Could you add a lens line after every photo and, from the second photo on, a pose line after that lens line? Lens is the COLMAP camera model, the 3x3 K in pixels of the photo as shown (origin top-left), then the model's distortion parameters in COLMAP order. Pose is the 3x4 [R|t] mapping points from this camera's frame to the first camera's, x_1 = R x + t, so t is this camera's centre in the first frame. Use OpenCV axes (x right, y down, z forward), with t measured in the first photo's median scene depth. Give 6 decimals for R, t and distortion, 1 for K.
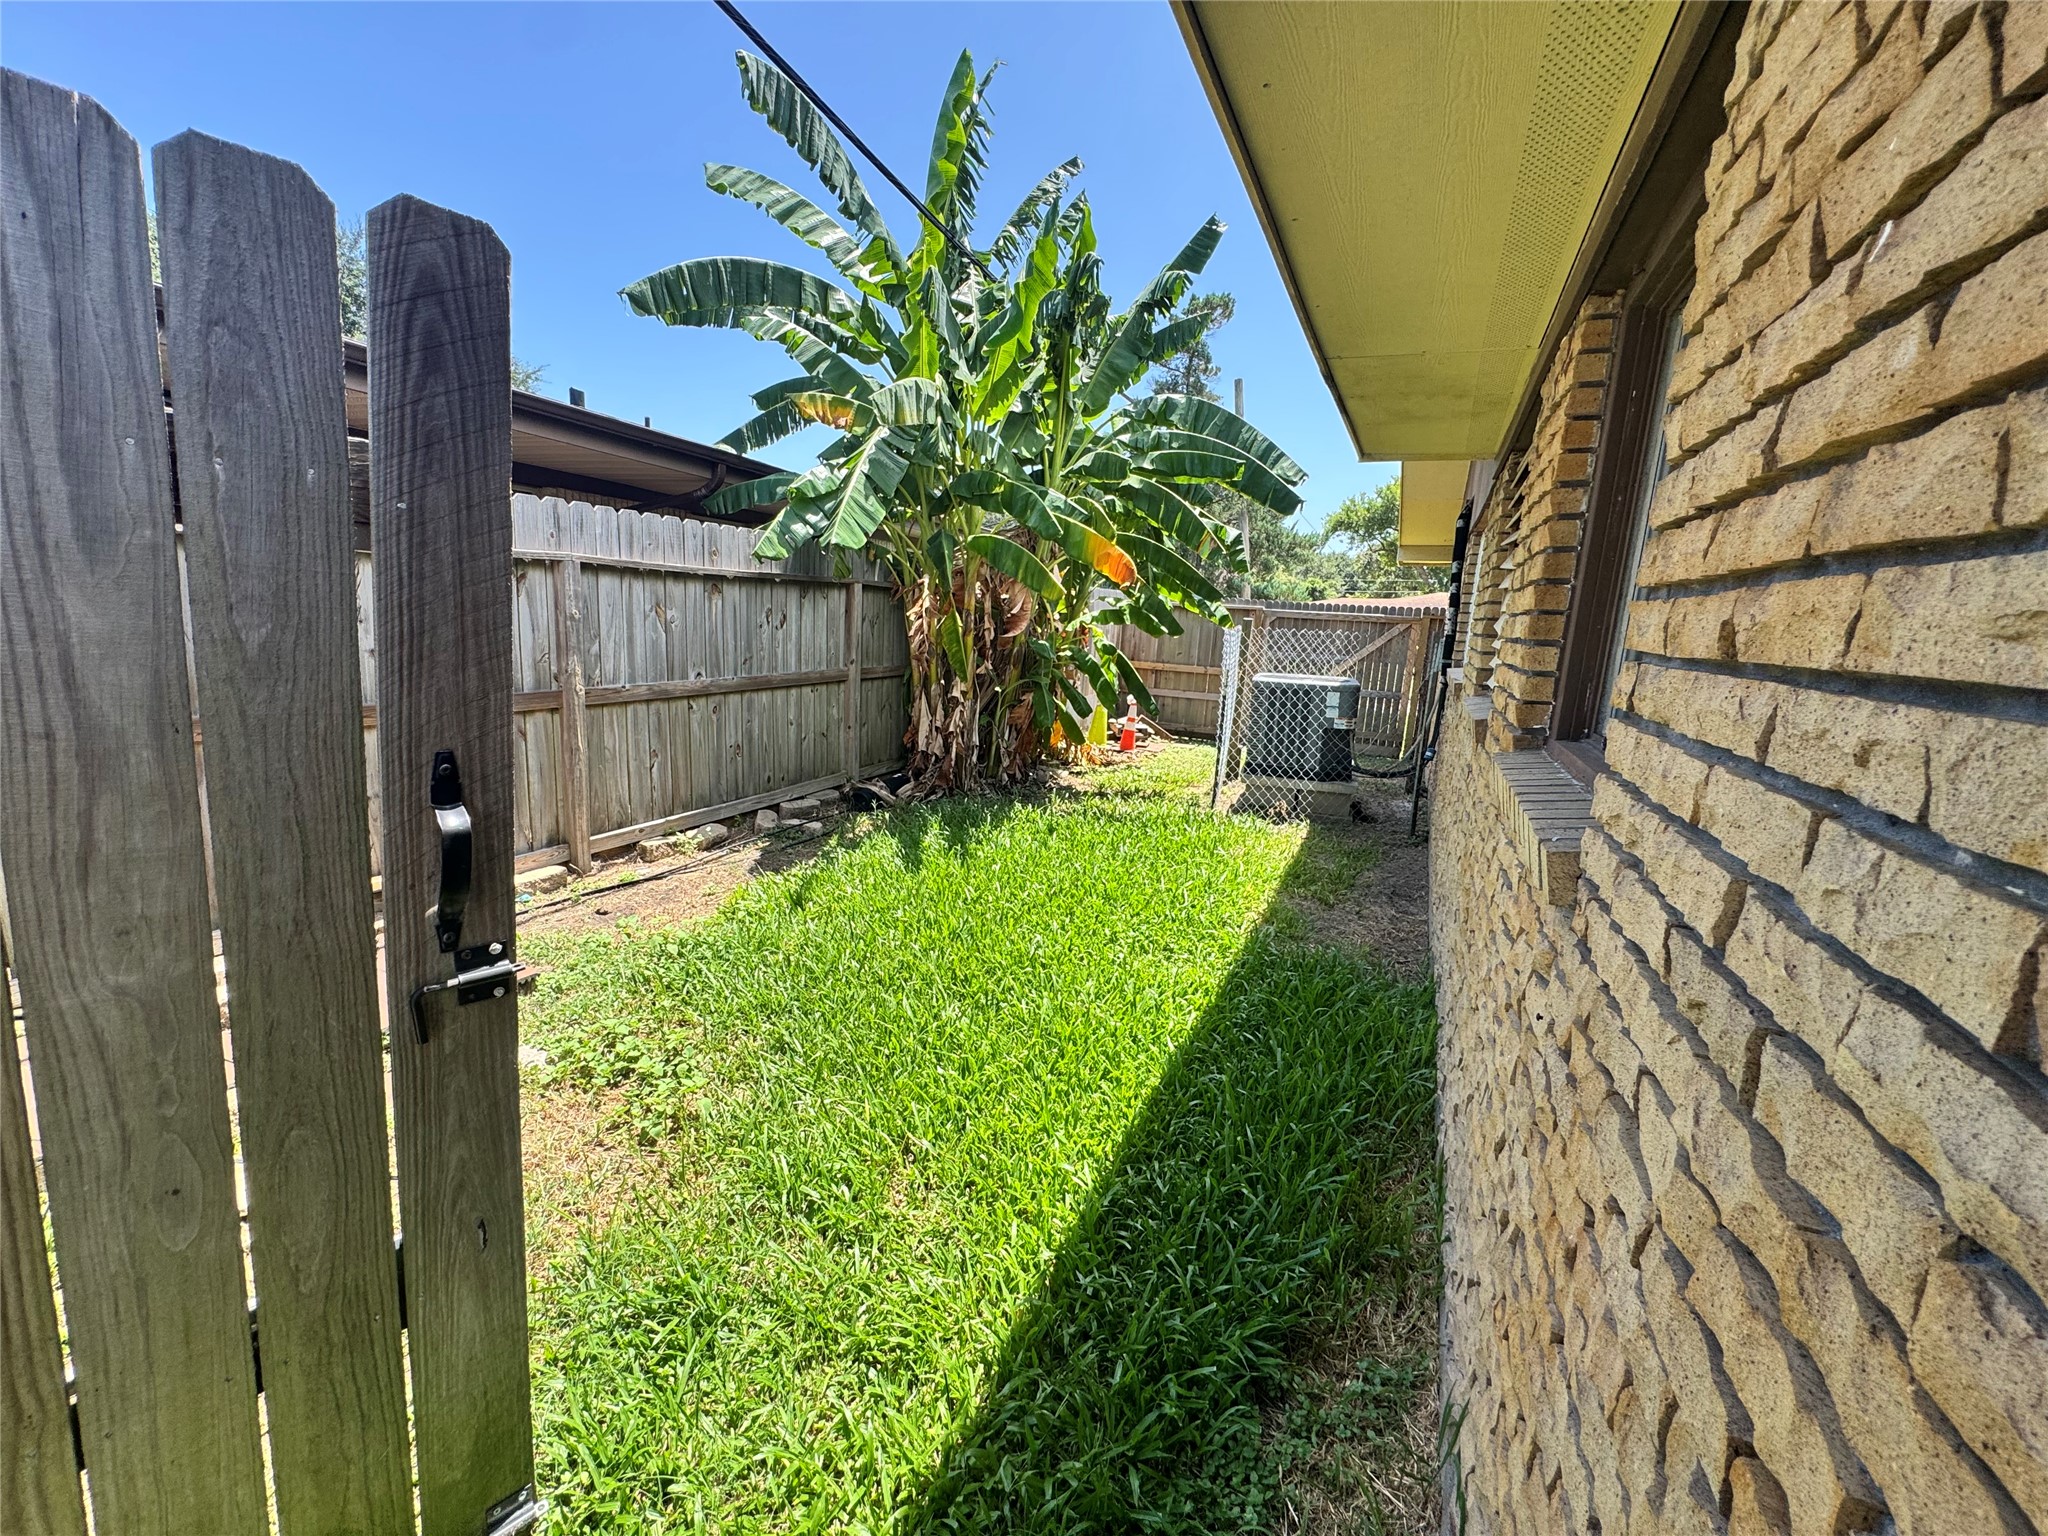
lens RADIAL K [[814.6, 0, 1024.8], [0, 814.6, 770.8], [0, 0, 1]] dist [-0.001736, 0.000030]
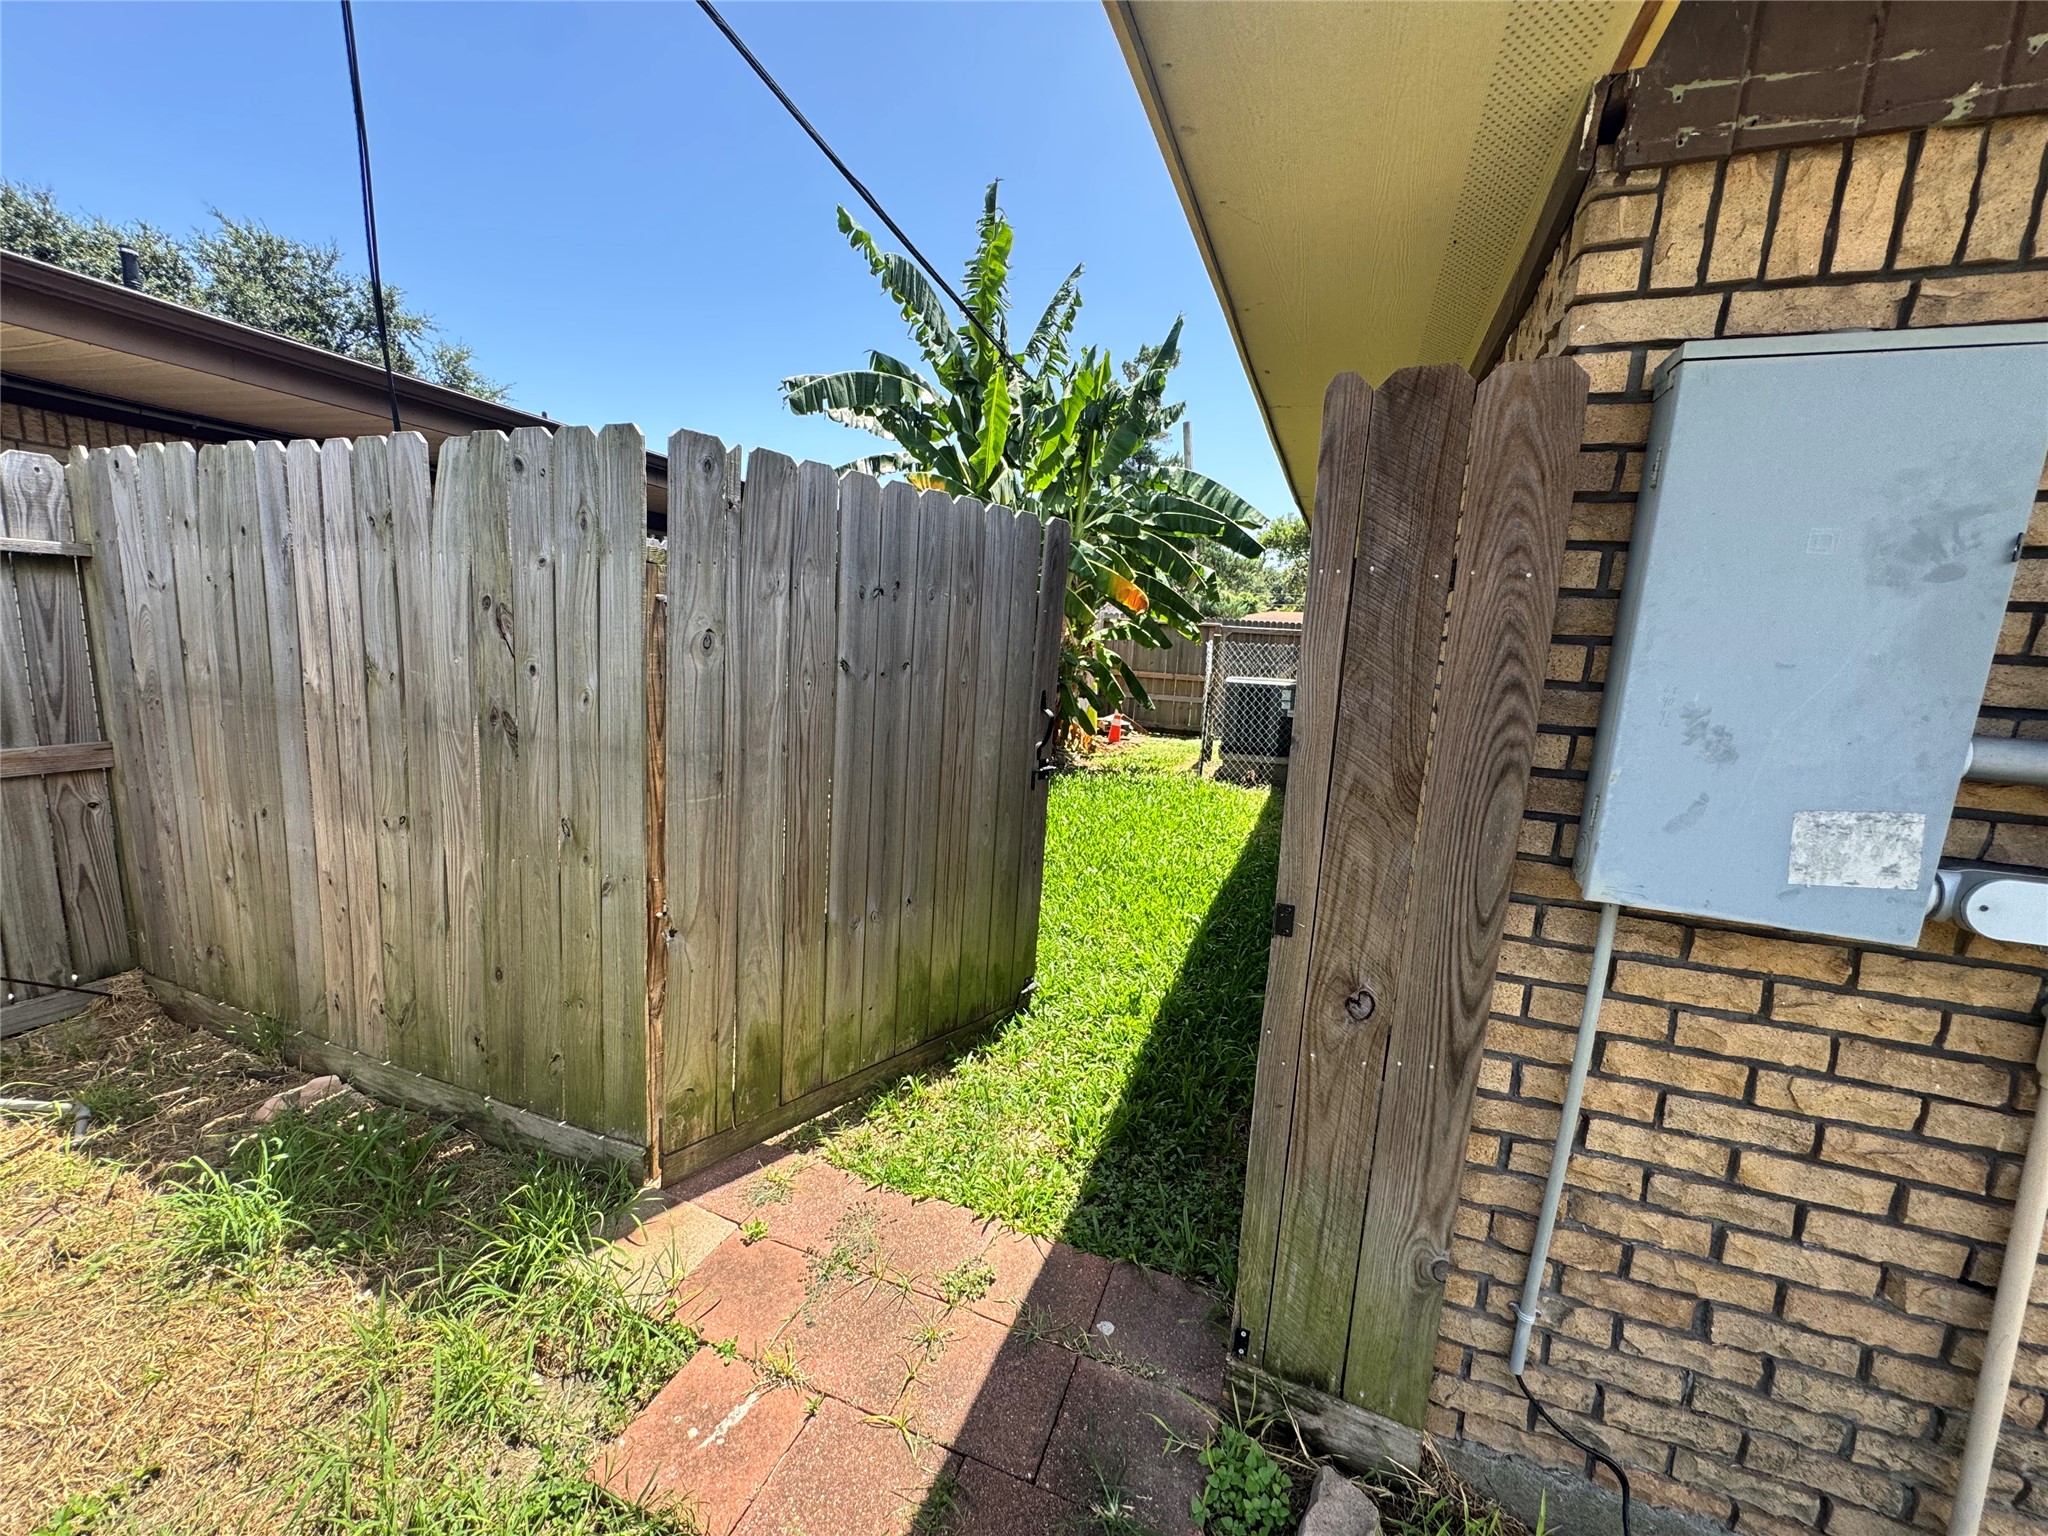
lens RADIAL K [[814.6, 0, 1024.8], [0, 814.6, 770.8], [0, 0, 1]] dist [-0.001736, 0.000030]
pose [[0.997000, -0.011140, 0.076593, -0.151871], [0.012130, 0.999849, -0.012464, 0.046194], [-0.076443, 0.013356, 0.996984, -0.298759]]
